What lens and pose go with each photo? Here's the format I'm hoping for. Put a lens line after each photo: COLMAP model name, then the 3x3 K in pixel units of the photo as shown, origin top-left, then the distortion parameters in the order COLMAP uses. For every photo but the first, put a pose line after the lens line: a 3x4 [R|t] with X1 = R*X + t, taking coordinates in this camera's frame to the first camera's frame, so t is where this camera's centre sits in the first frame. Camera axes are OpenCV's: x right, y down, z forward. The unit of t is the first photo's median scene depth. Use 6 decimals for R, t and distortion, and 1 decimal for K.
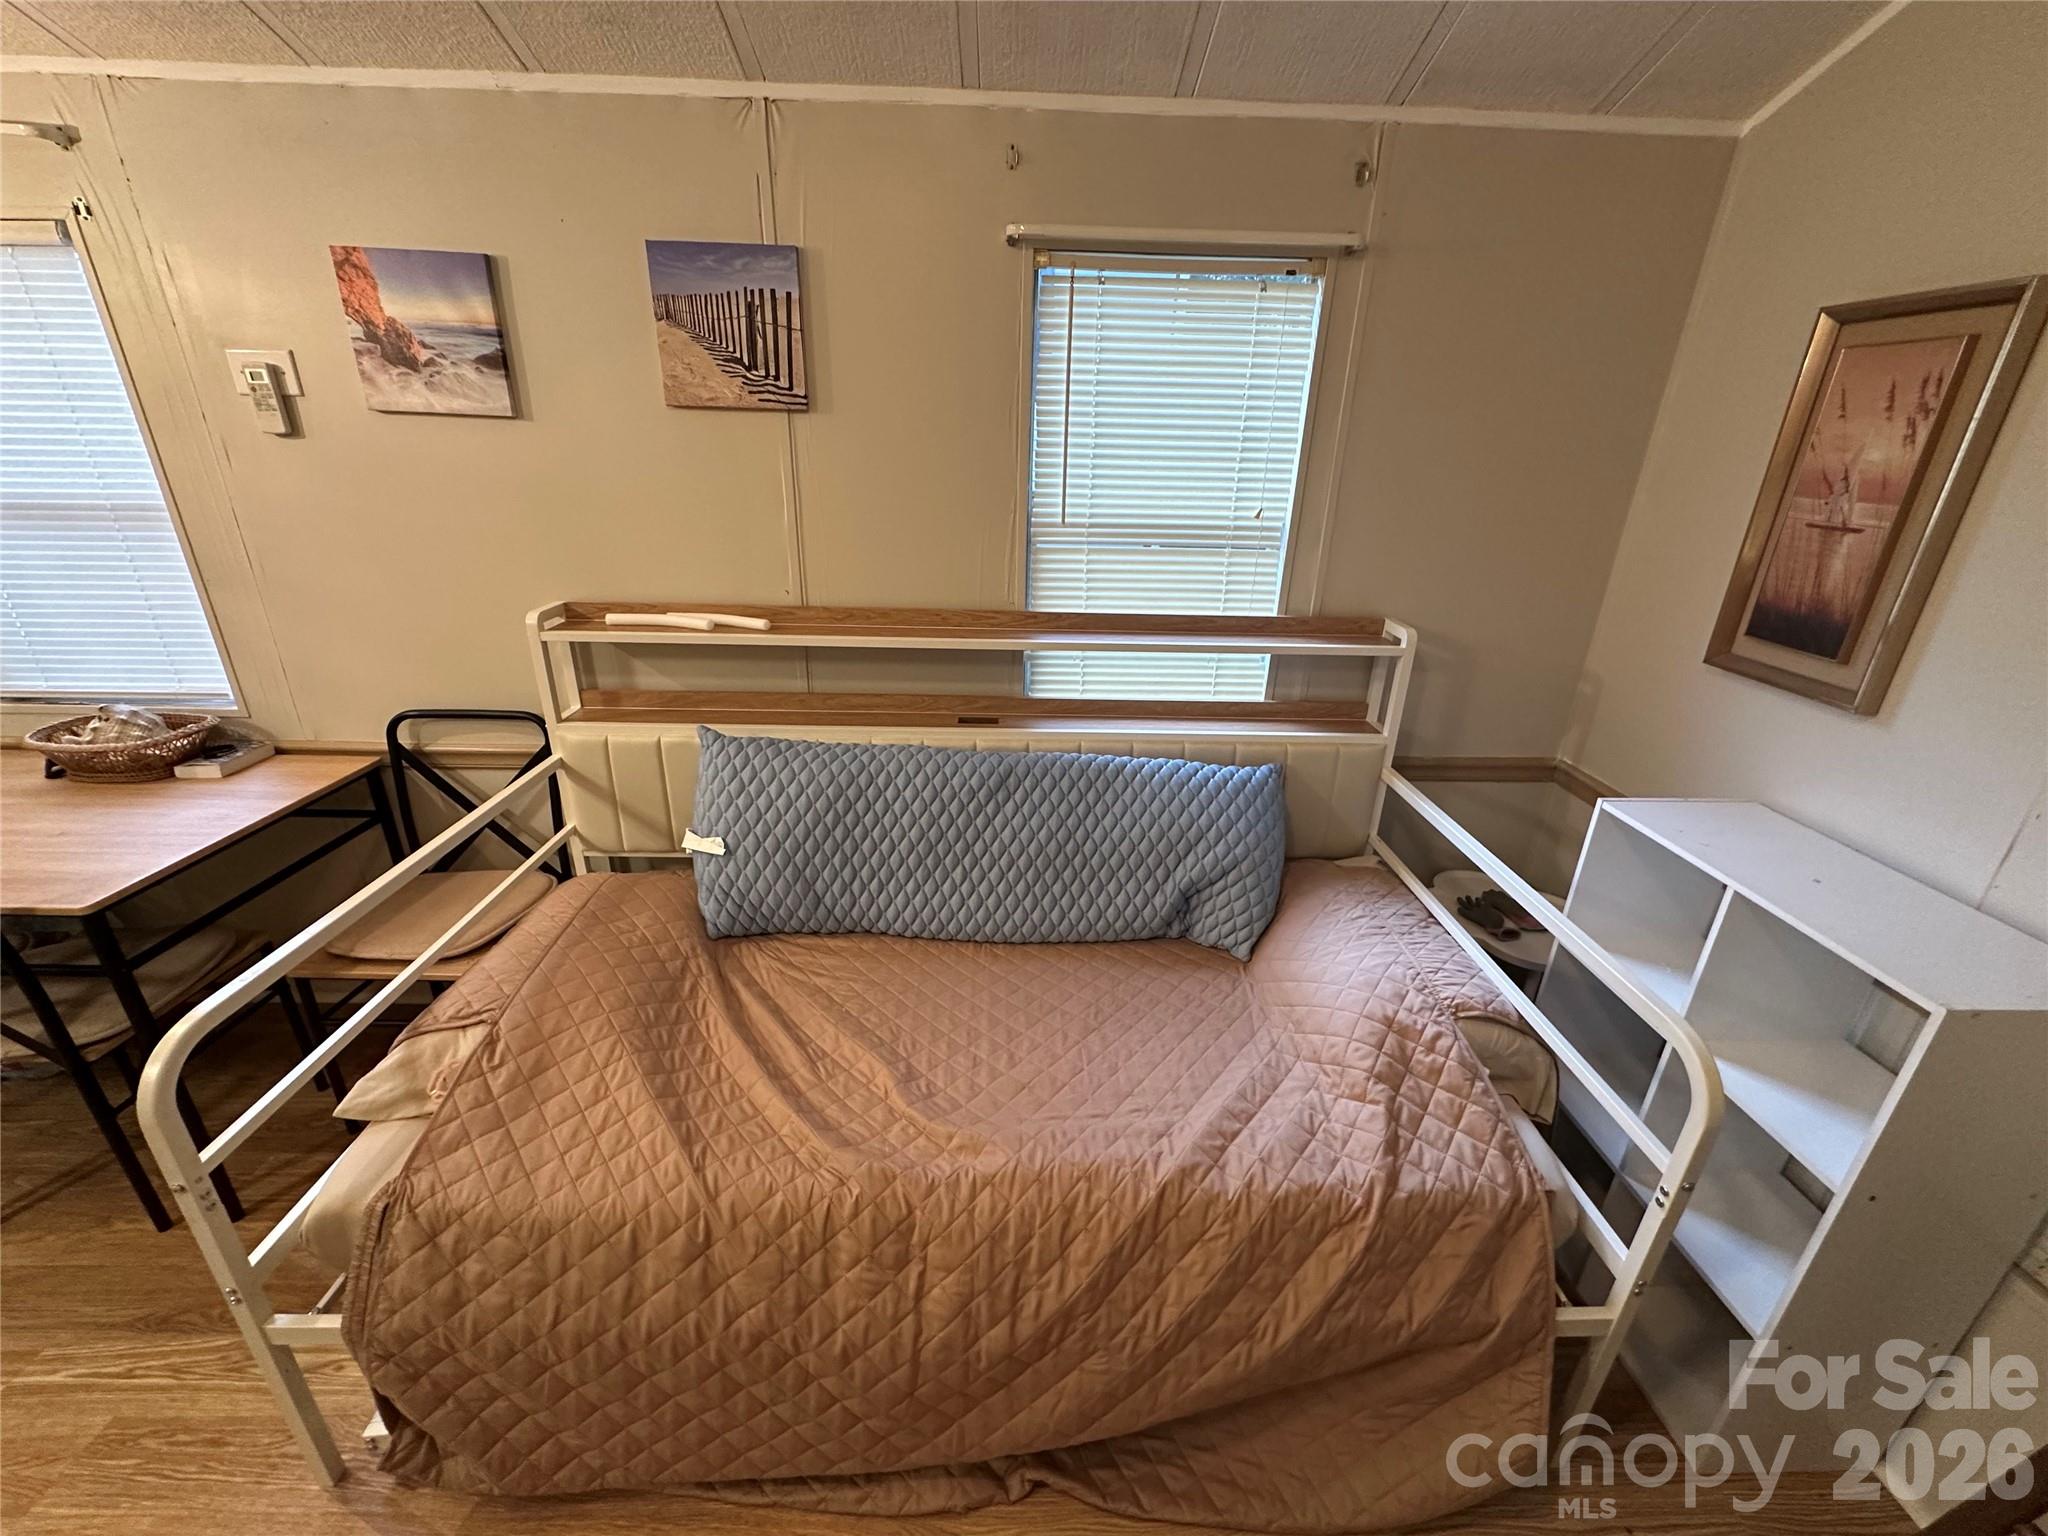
lens RADIAL K [[819.2, 0, 1030.7], [0, 819.2, 765.2], [0, 0, 1]] dist [-0.003072, 0.000085]
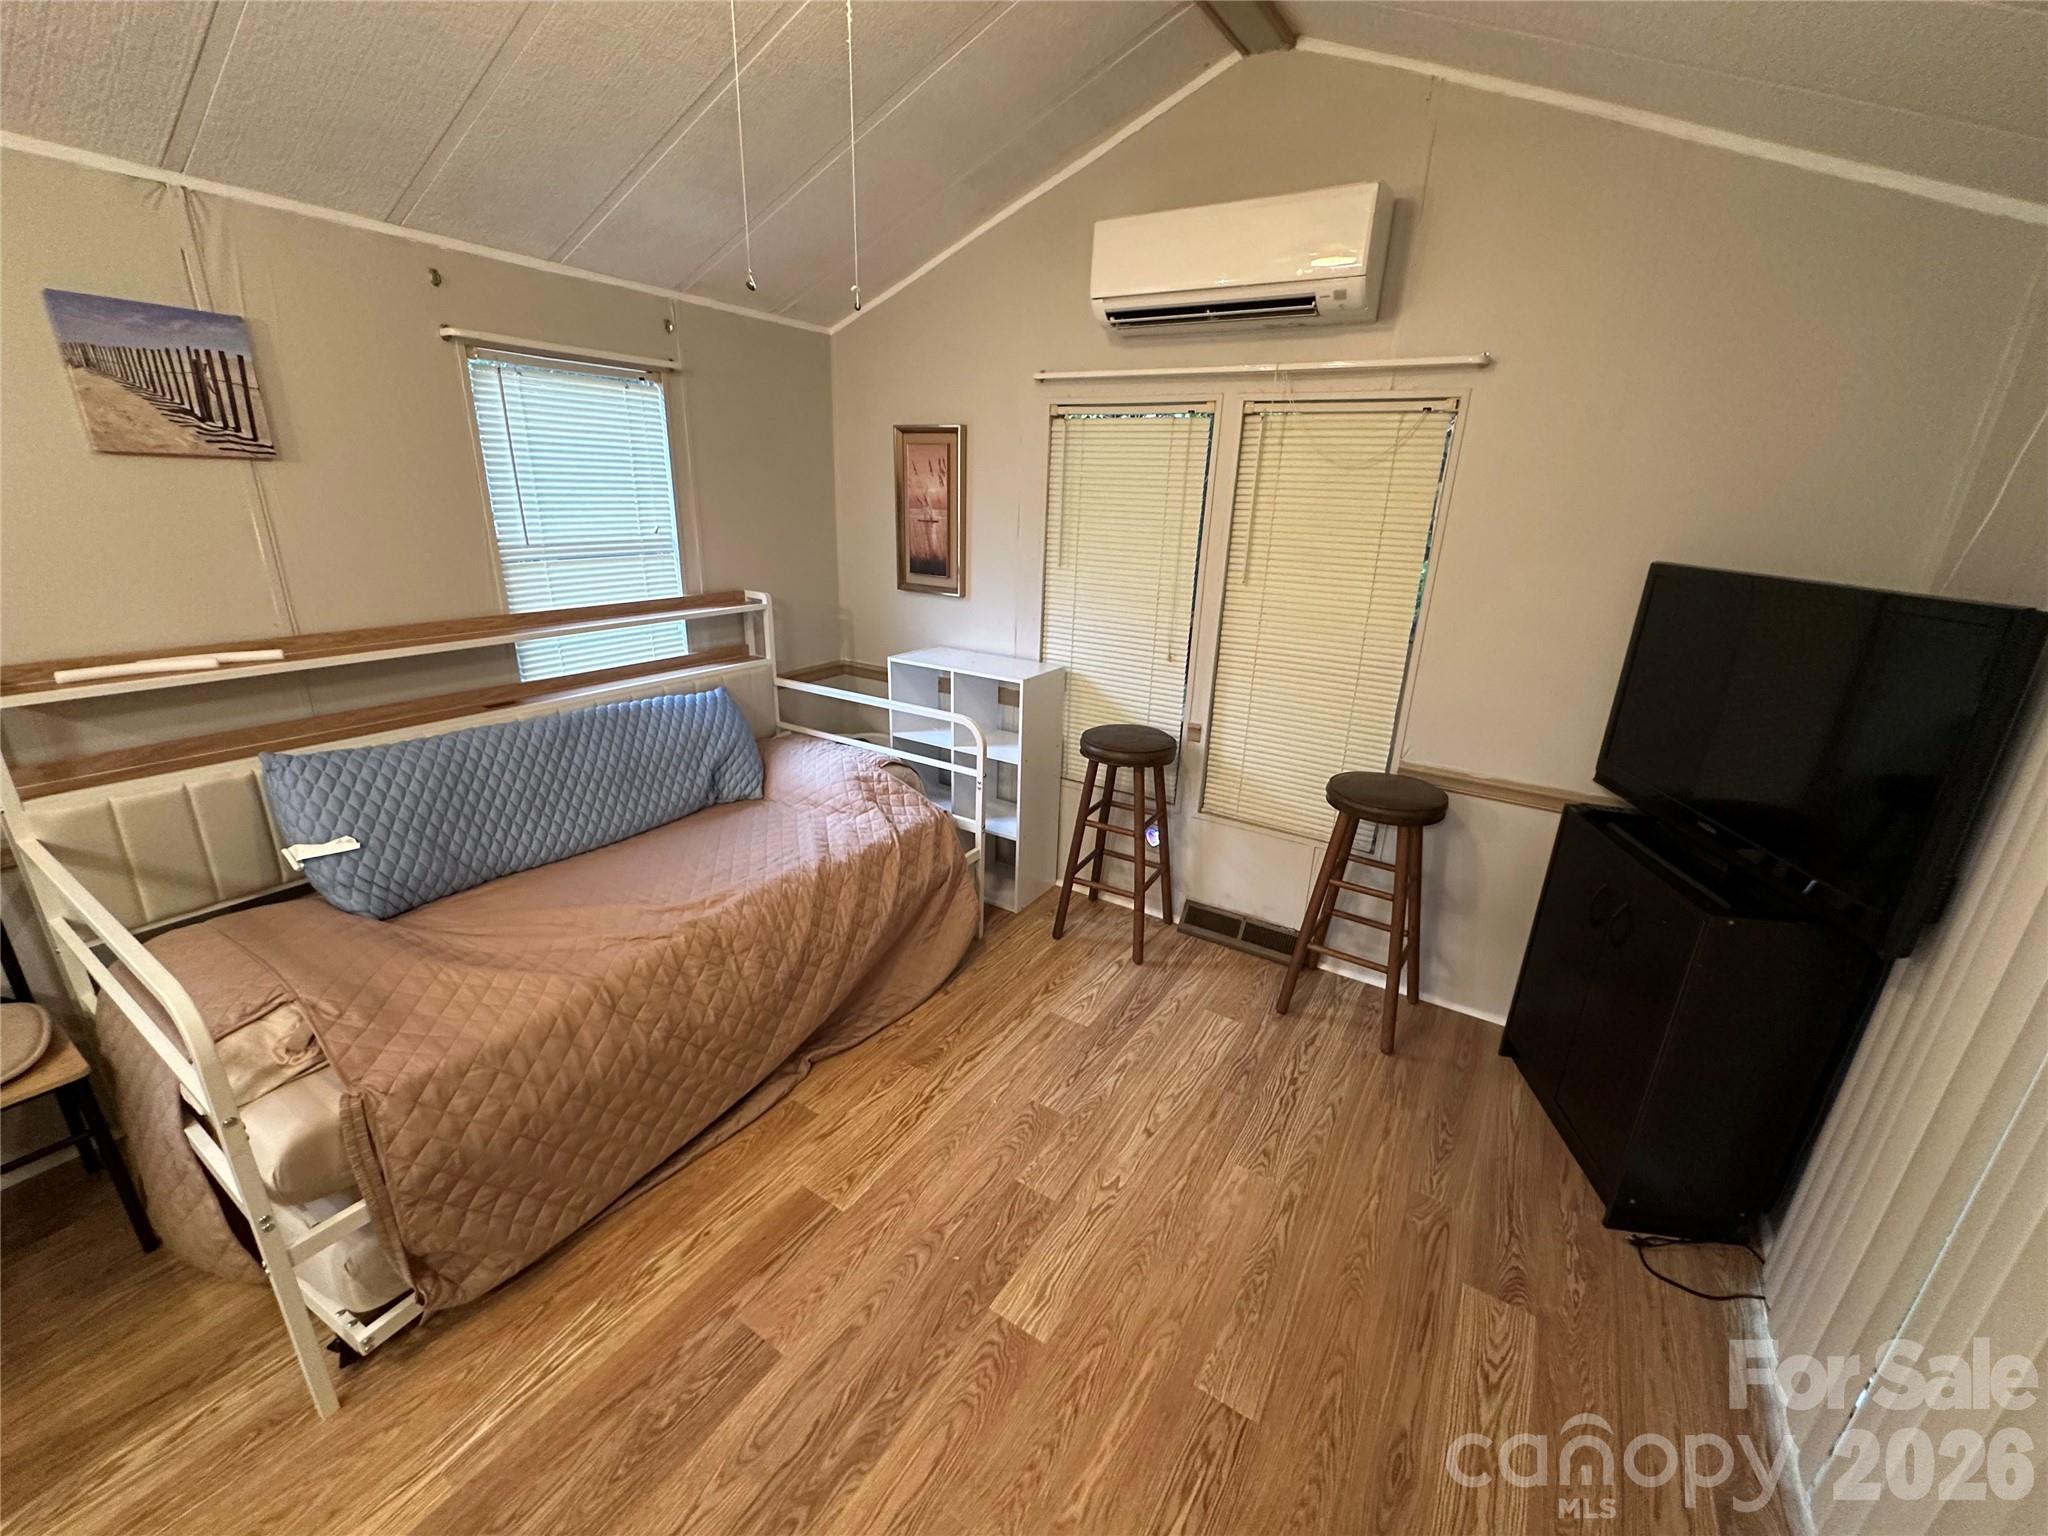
lens RADIAL K [[819.2, 0, 1030.7], [0, 819.2, 765.2], [0, 0, 1]] dist [-0.003072, 0.000085]
pose [[0.552590, -0.274776, 0.786856, -0.721024], [0.295811, 0.947287, 0.123059, 0.137041], [-0.779192, 0.164760, 0.604743, -0.427100]]
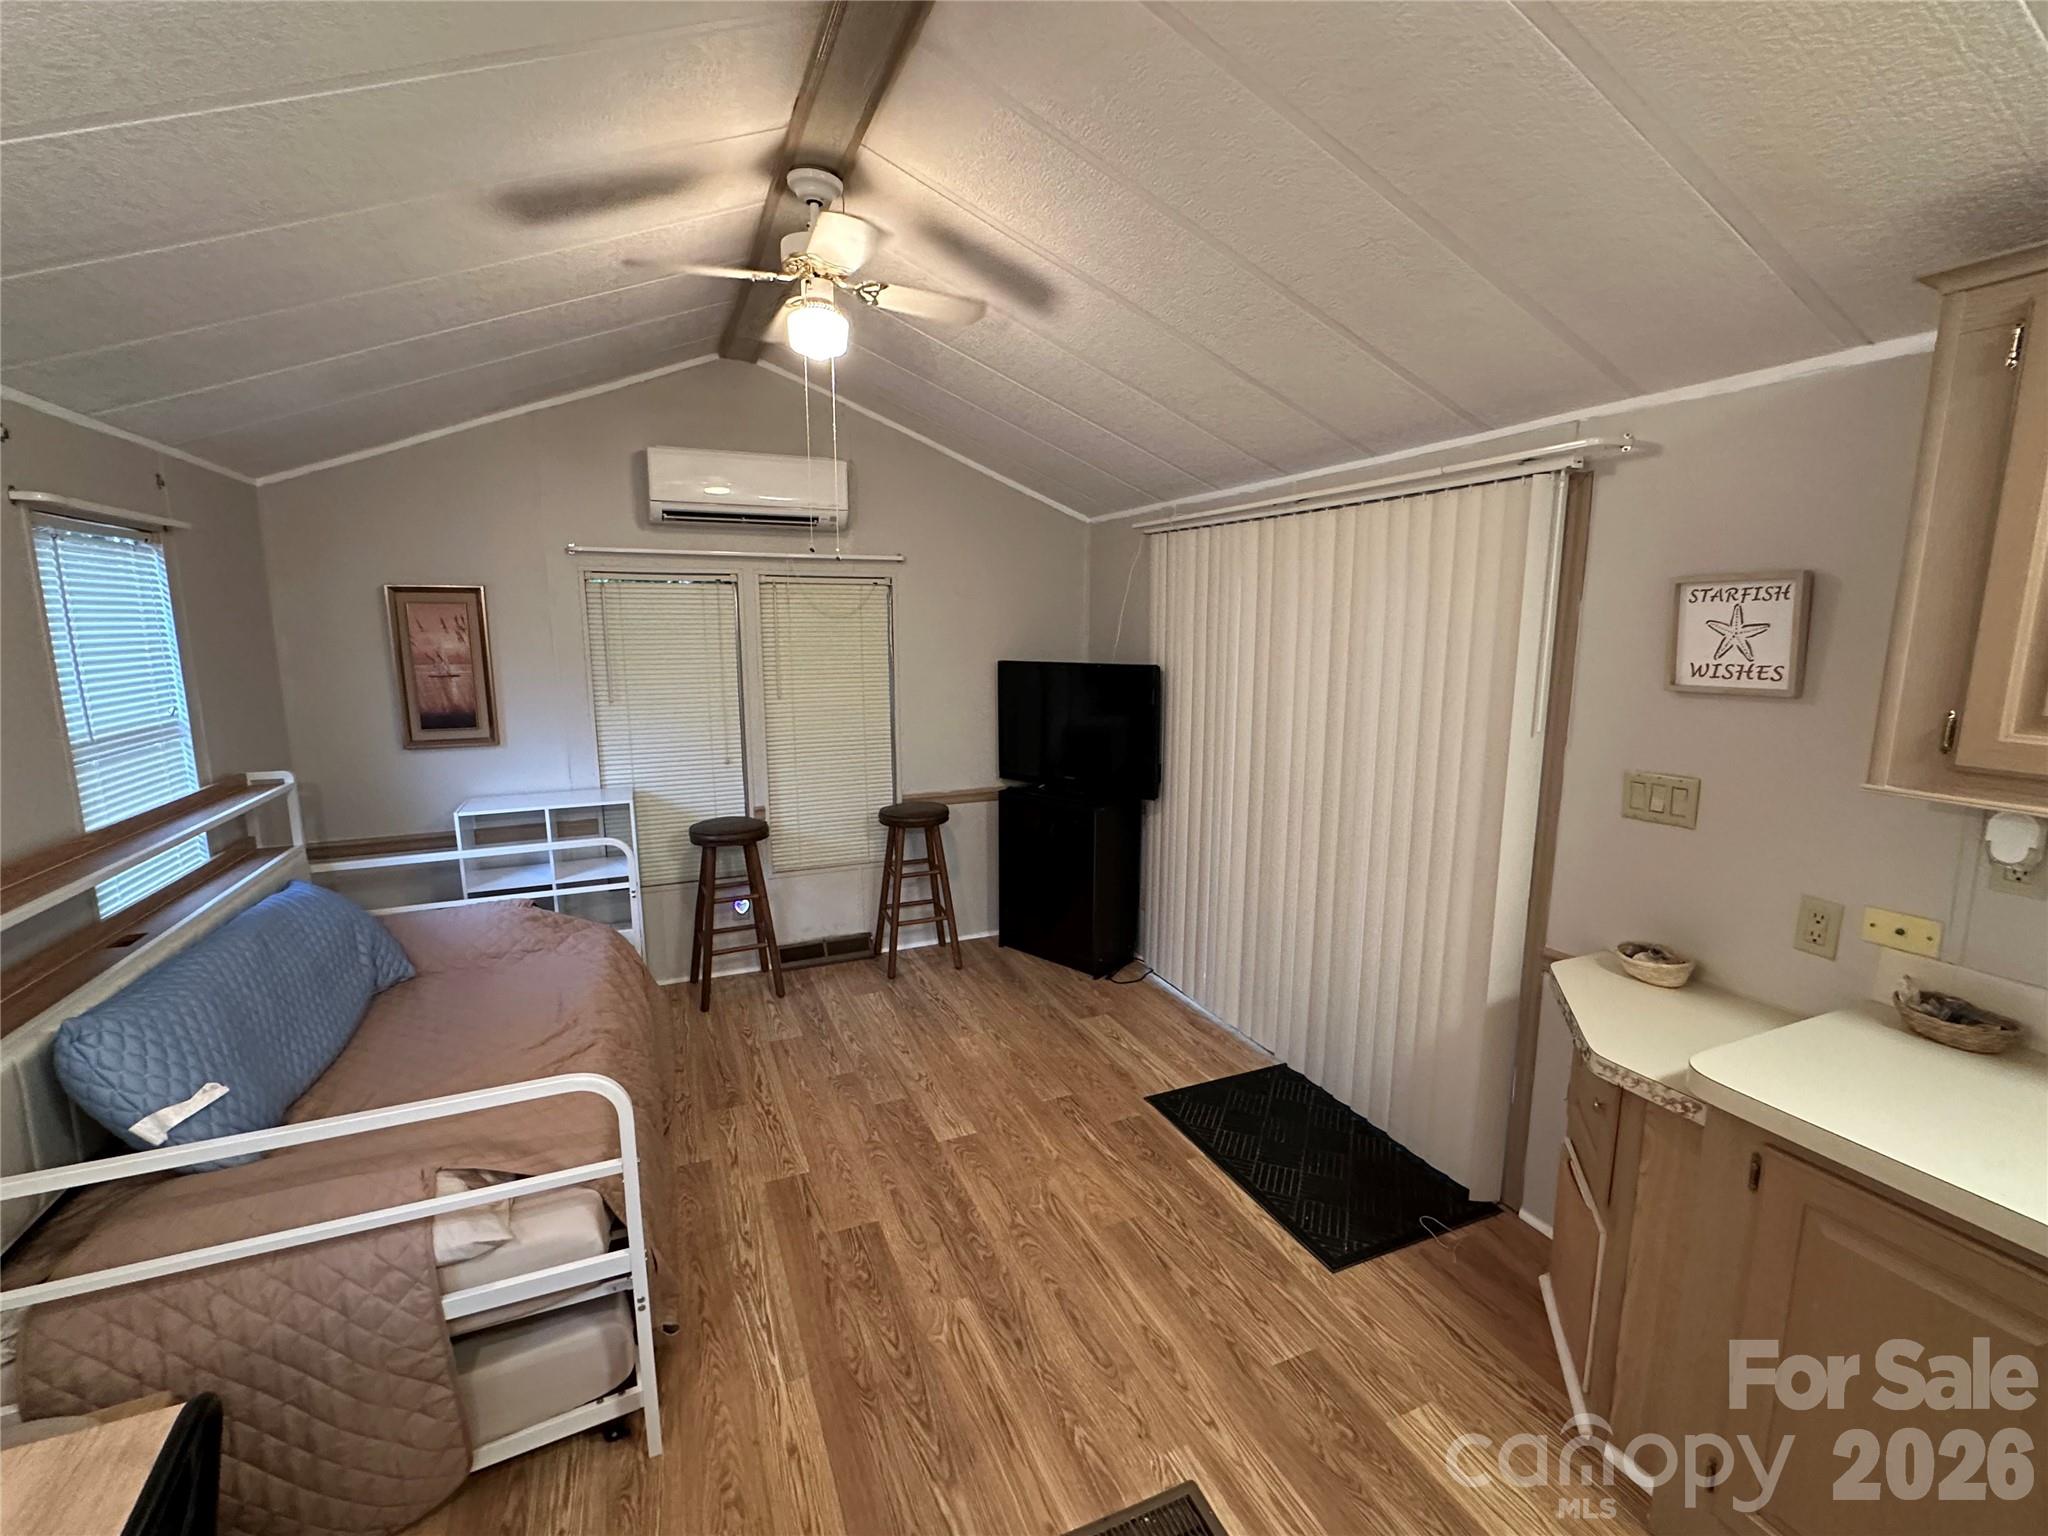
lens RADIAL K [[888.5, 0, 1024.0], [0, 888.5, 768.0], [0, 0, 1]] dist [0.000685, 0.000172]
pose [[-0.377291, -0.174842, 0.909440, -1.616921], [0.341883, 0.886354, 0.312238, -0.235218], [-0.860678, 0.428727, -0.274638, 0.324579]]
